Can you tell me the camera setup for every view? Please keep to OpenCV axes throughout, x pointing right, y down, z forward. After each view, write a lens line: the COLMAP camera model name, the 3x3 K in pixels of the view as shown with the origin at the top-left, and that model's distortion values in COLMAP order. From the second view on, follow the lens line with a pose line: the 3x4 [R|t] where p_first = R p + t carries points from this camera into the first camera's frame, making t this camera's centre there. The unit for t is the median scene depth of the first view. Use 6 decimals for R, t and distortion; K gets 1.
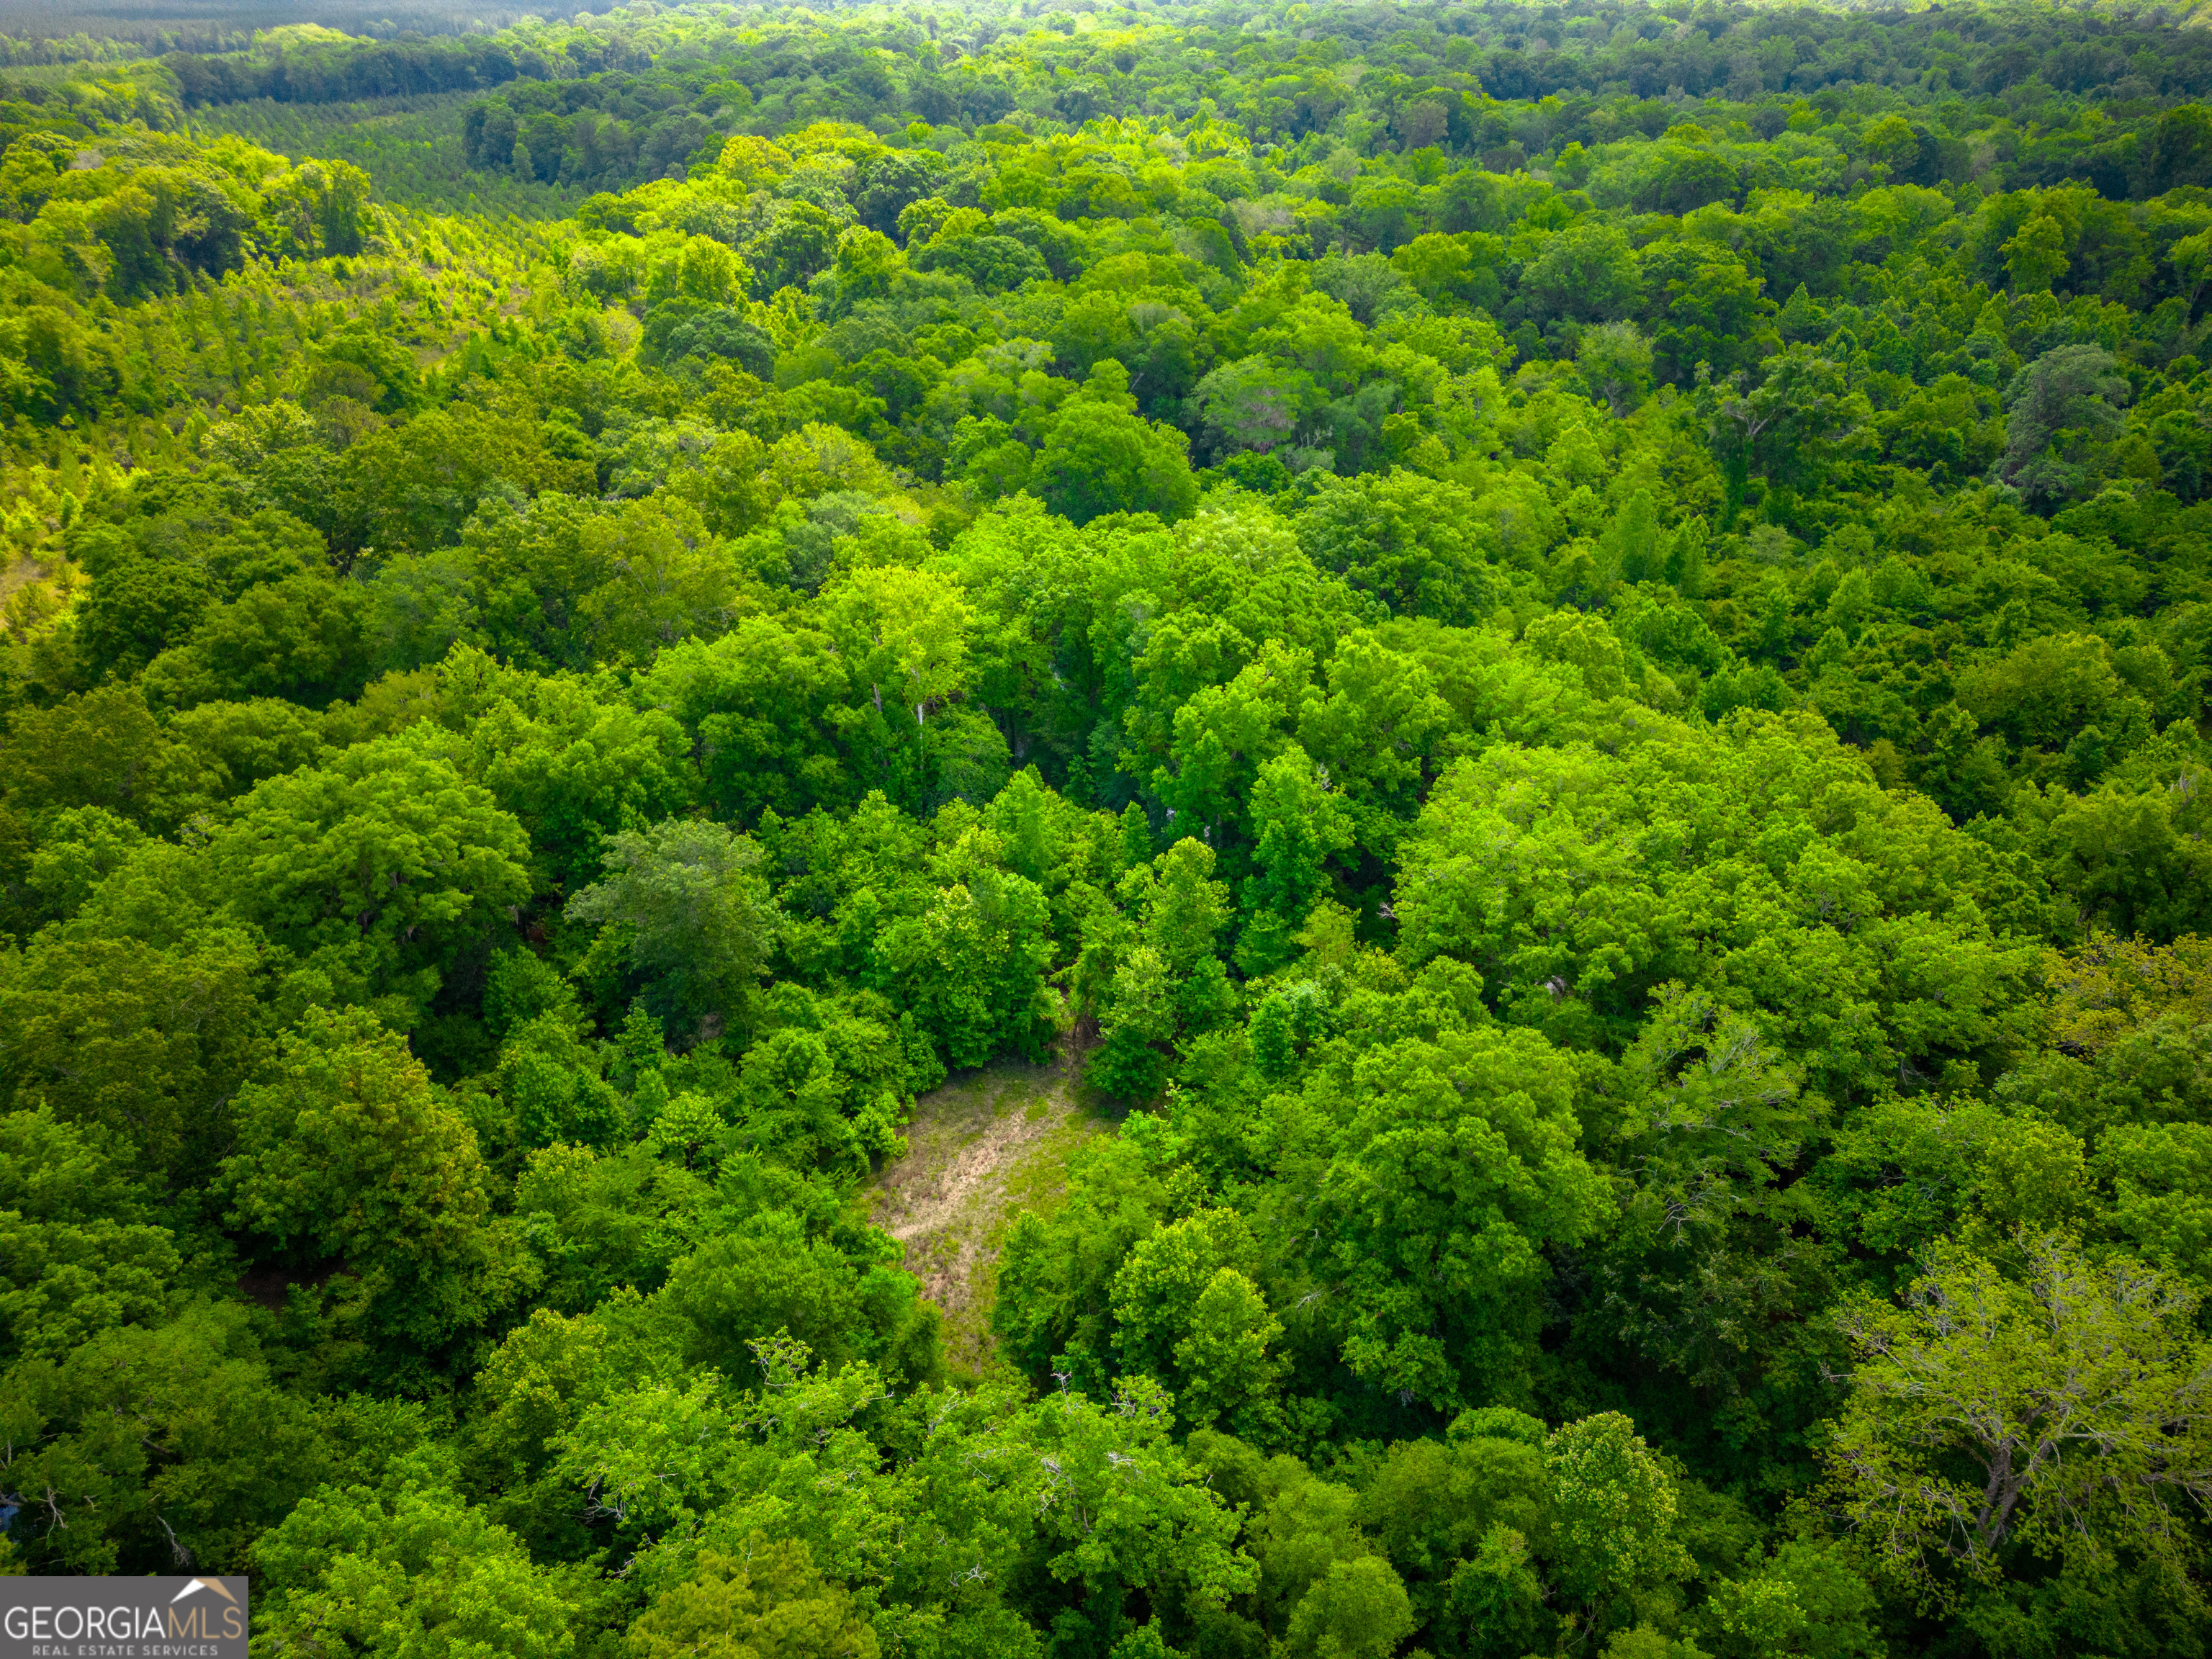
lens RADIAL K [[1548.8, 0, 1102.5], [0, 1548.8, 824.8], [0, 0, 1]] dist [0.045134, -0.013506]
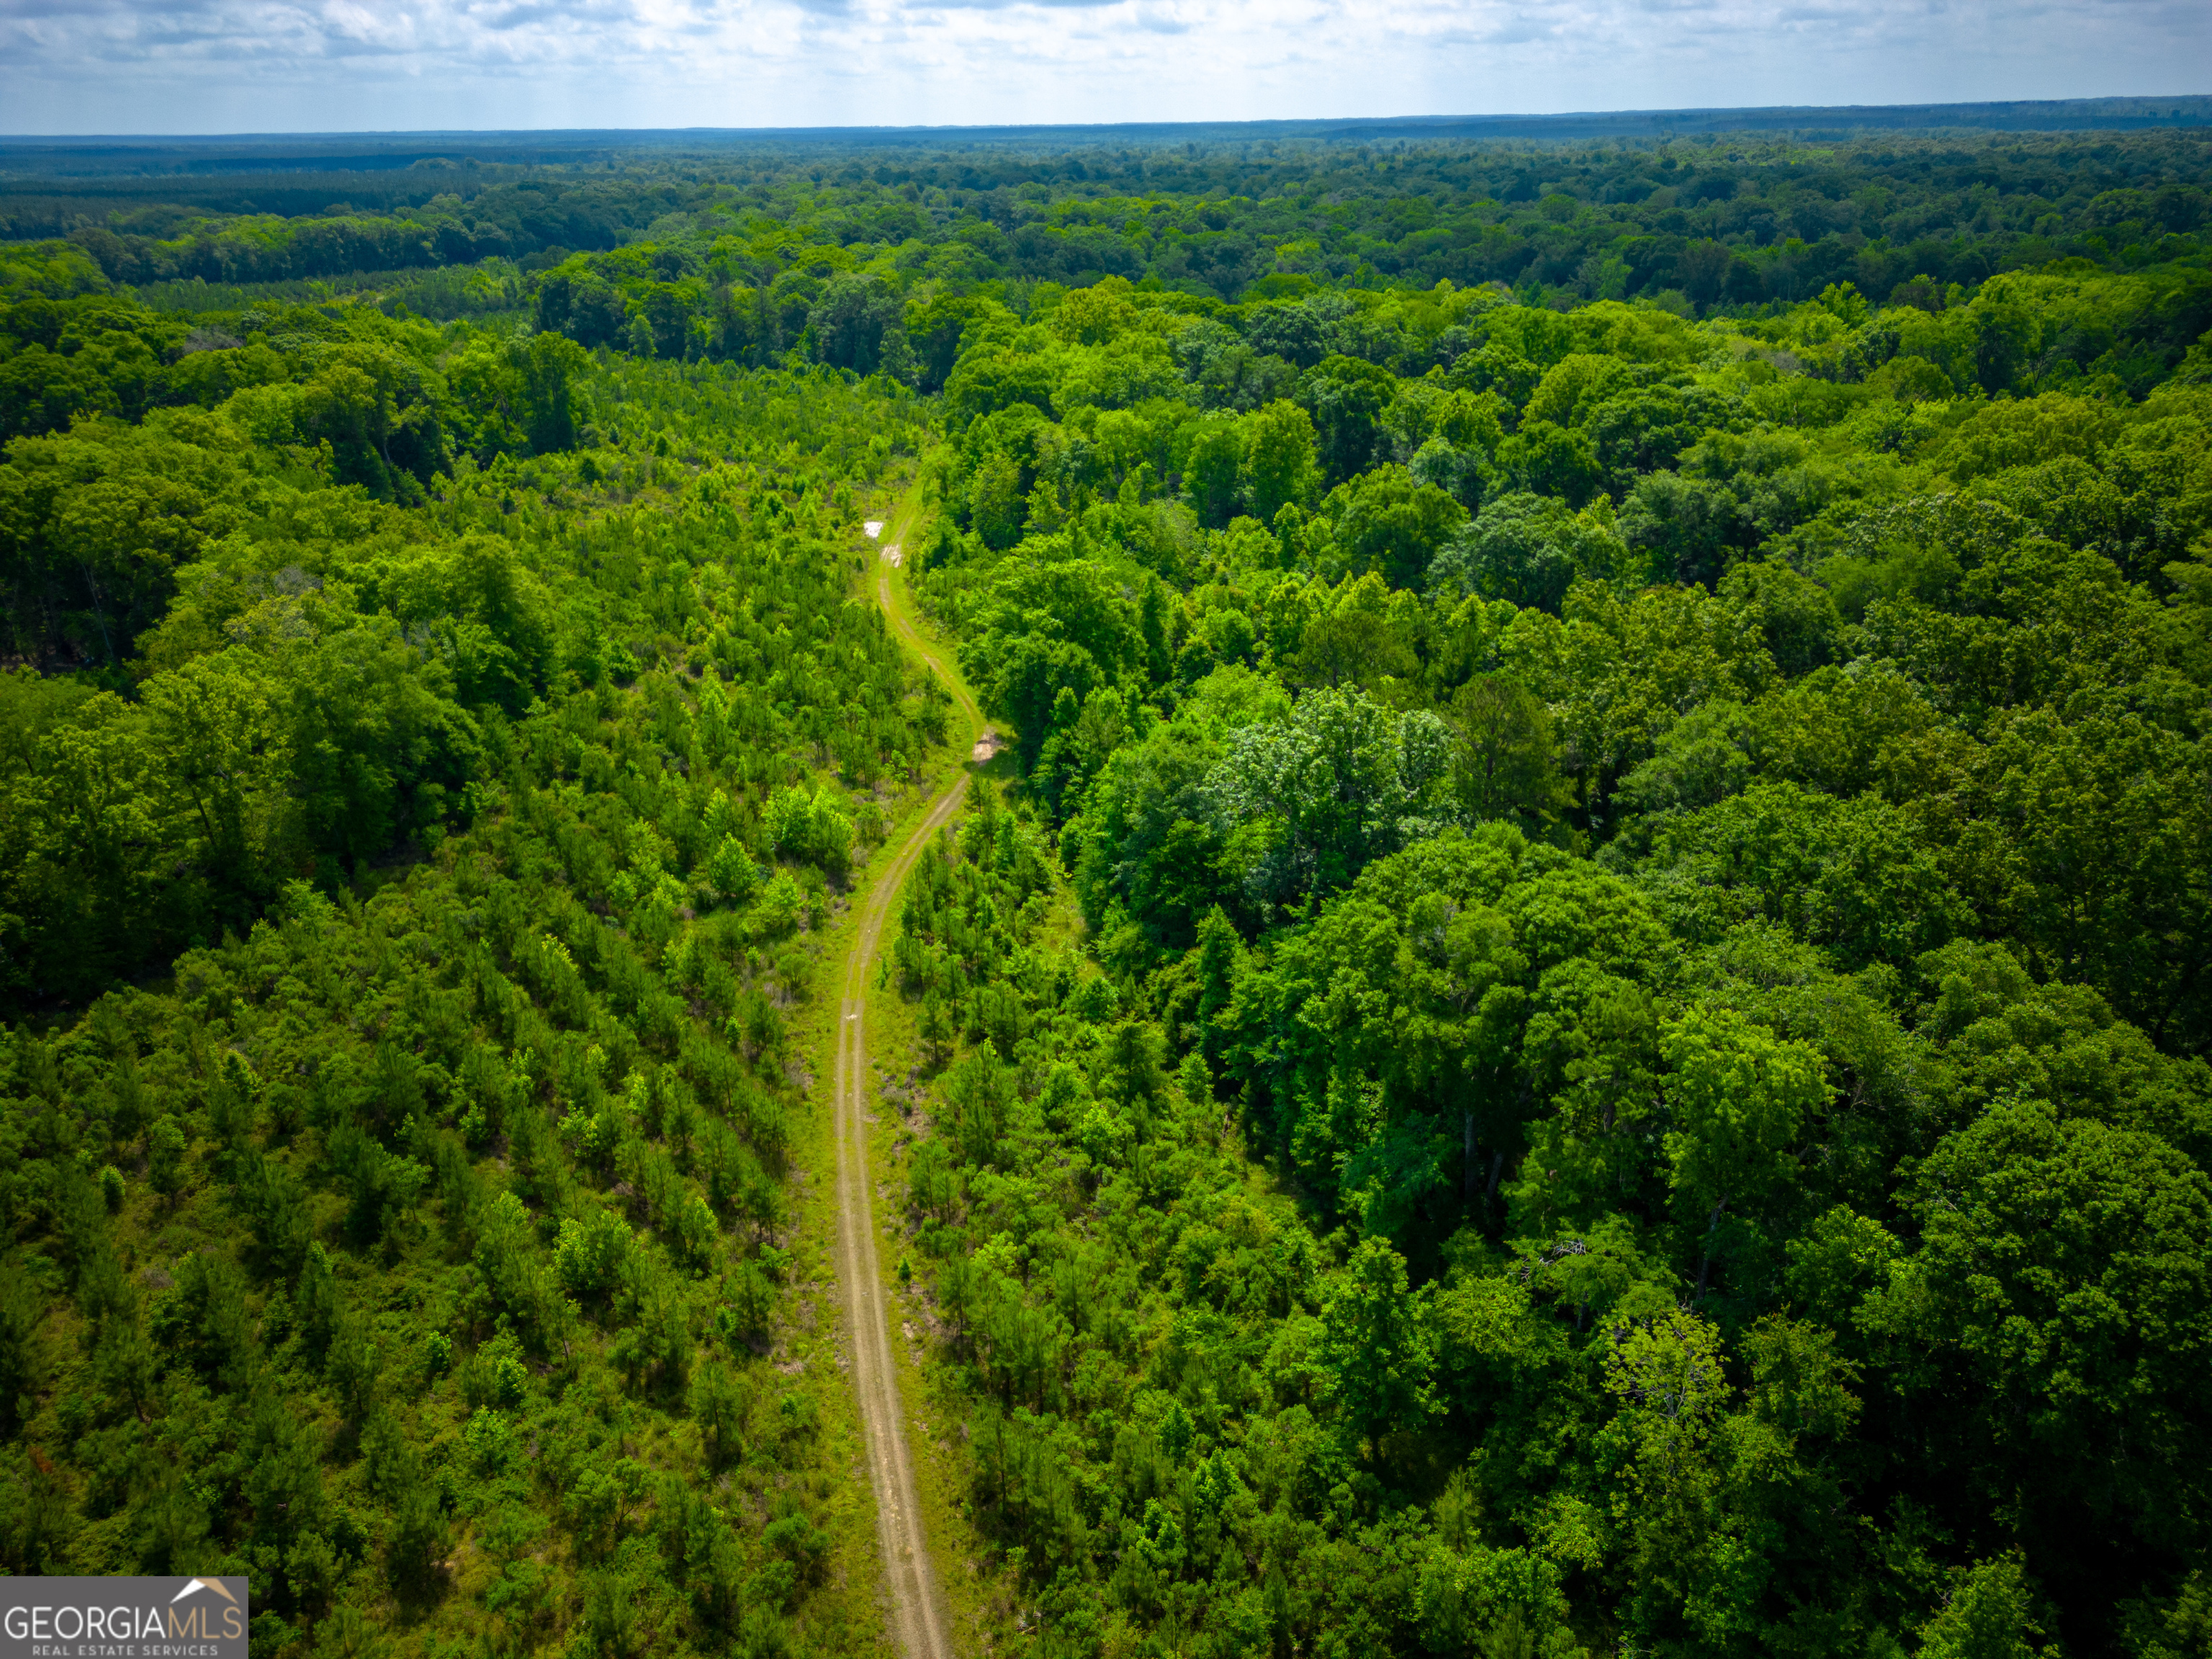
lens RADIAL K [[1548.8, 0, 1111.4], [0, 1548.8, 818.9], [0, 0, 1]] dist [0.045134, -0.013506]
pose [[0.983856, -0.070676, 0.164415, -0.367648], [0.087610, 0.991310, -0.098127, -0.087576], [-0.156051, 0.110947, 0.981498, 0.236544]]
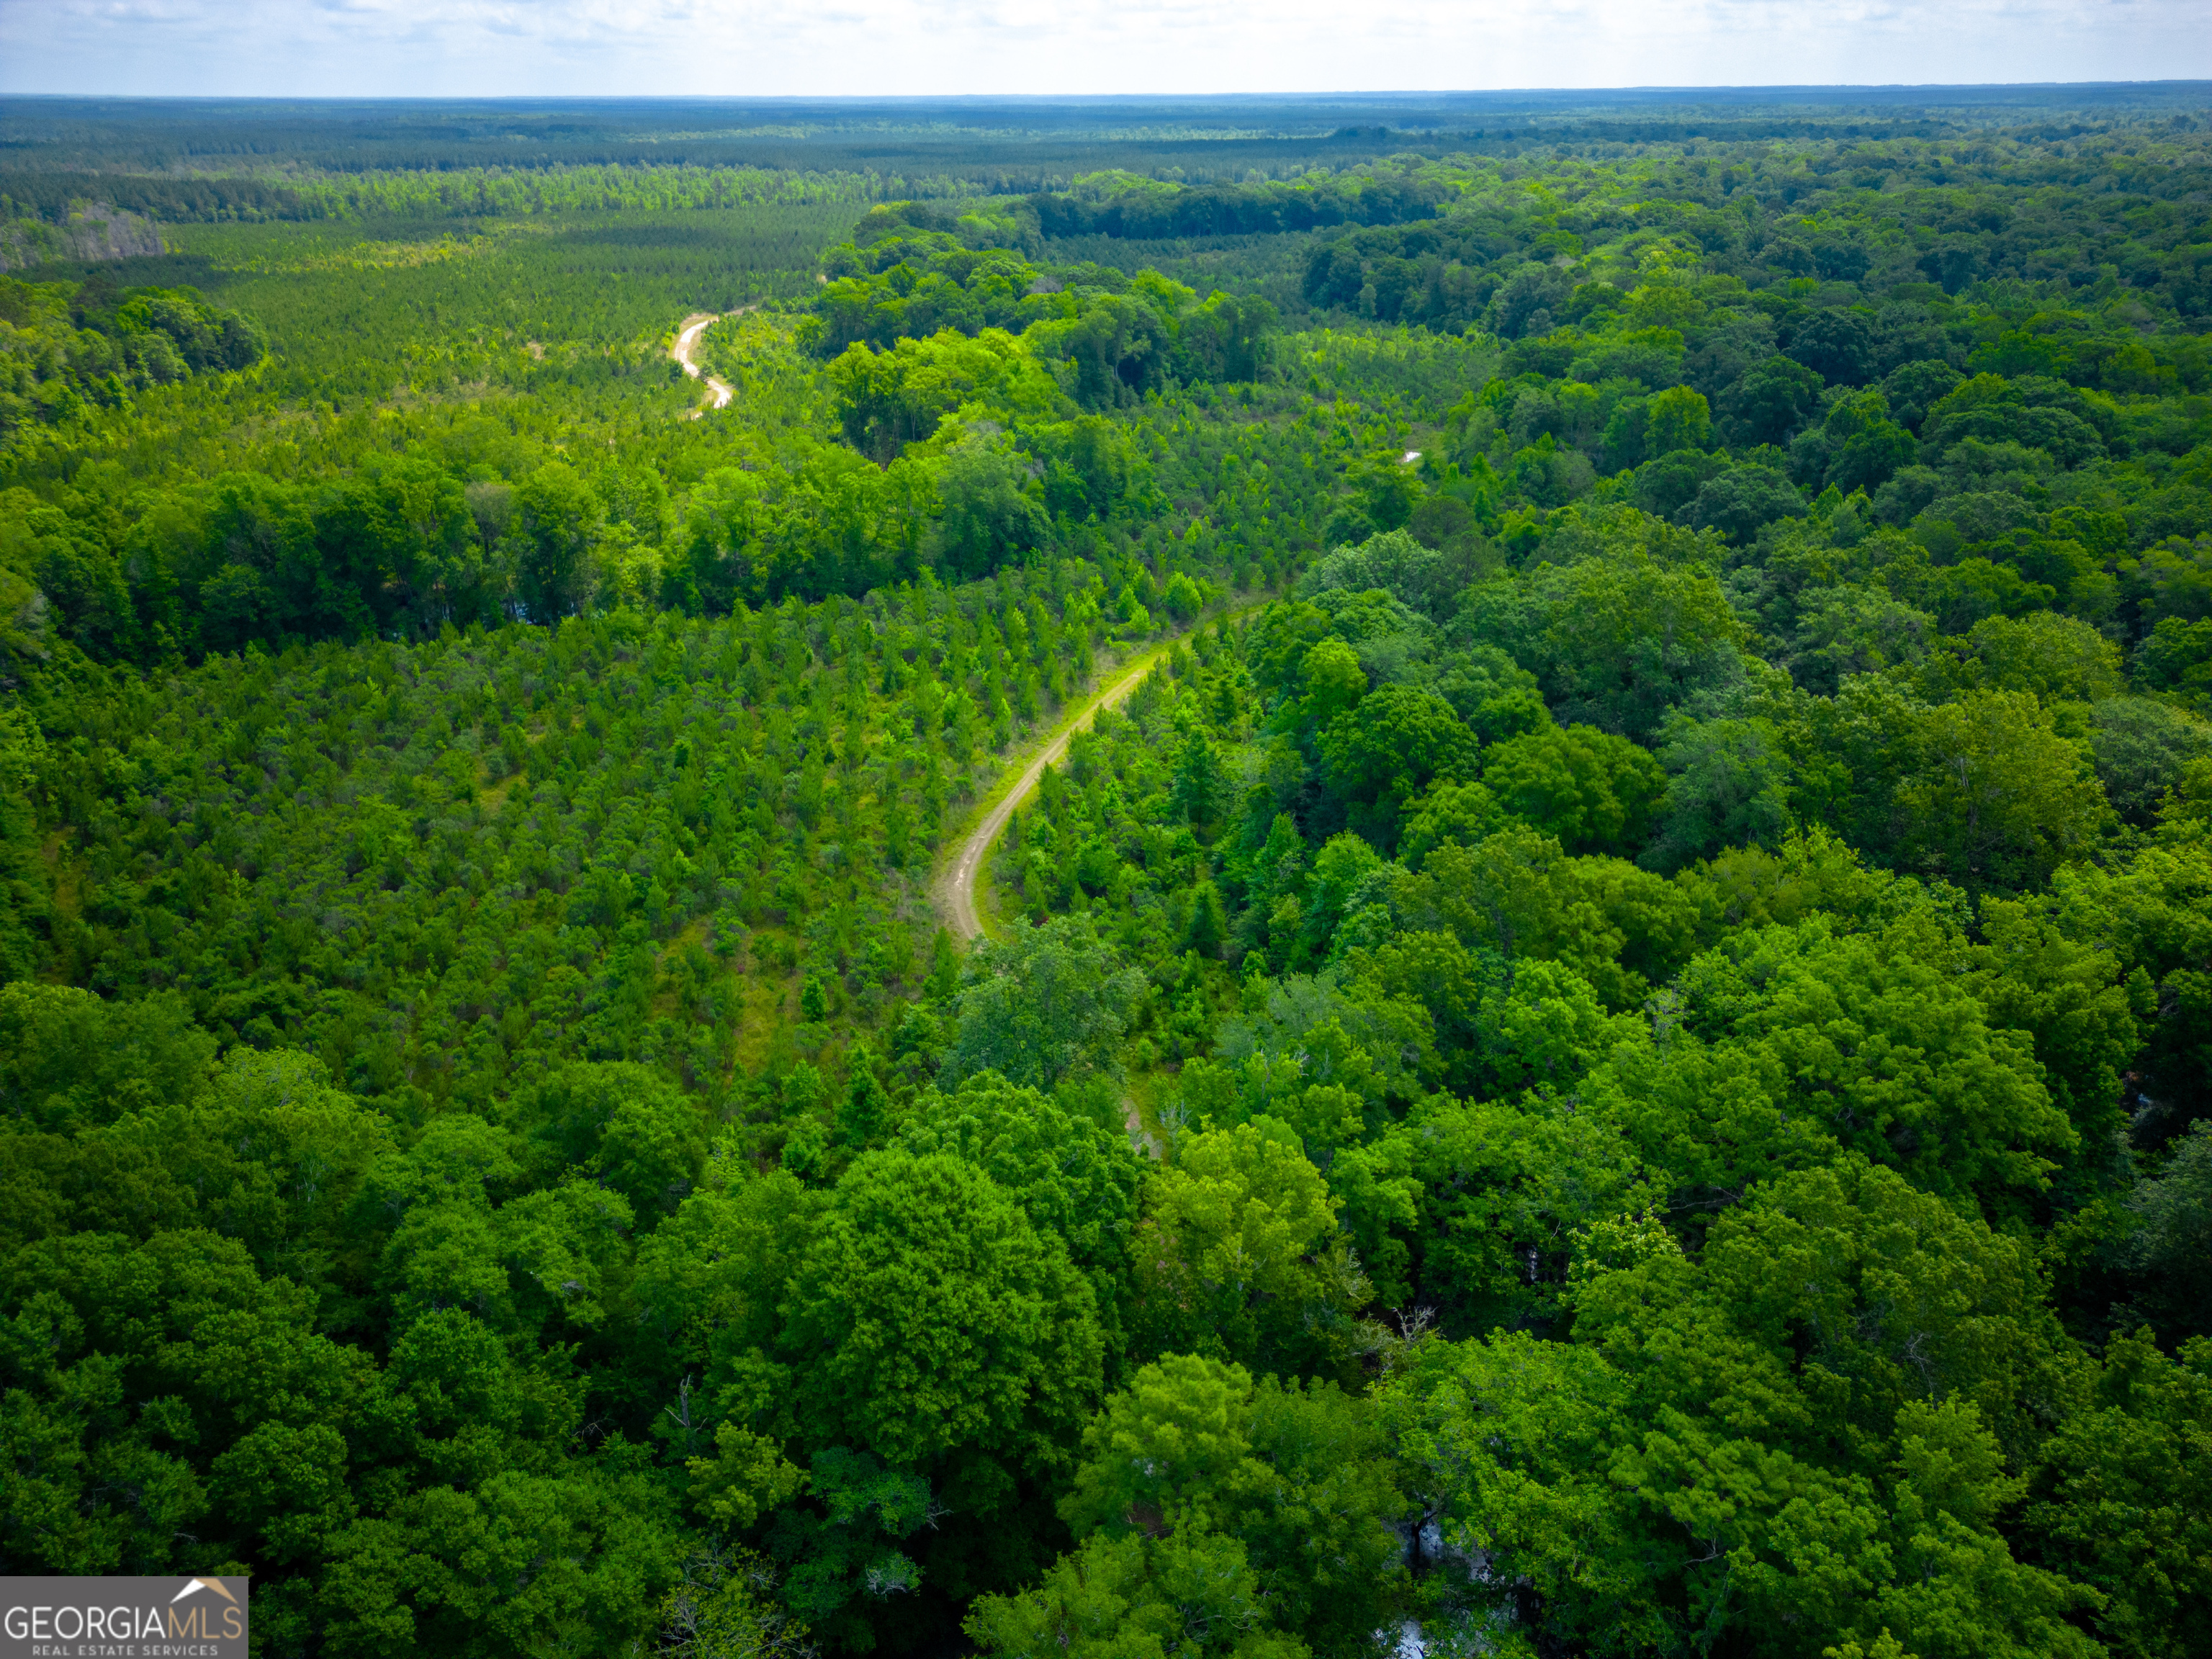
lens RADIAL K [[1548.8, 0, 1110.9], [0, 1548.8, 846.4], [0, 0, 1]] dist [0.045134, -0.013506]
pose [[0.935022, 0.166111, -0.313274, -0.189537], [-0.186801, 0.981701, -0.037002, 0.001350], [0.301395, 0.093118, 0.948942, 0.006966]]
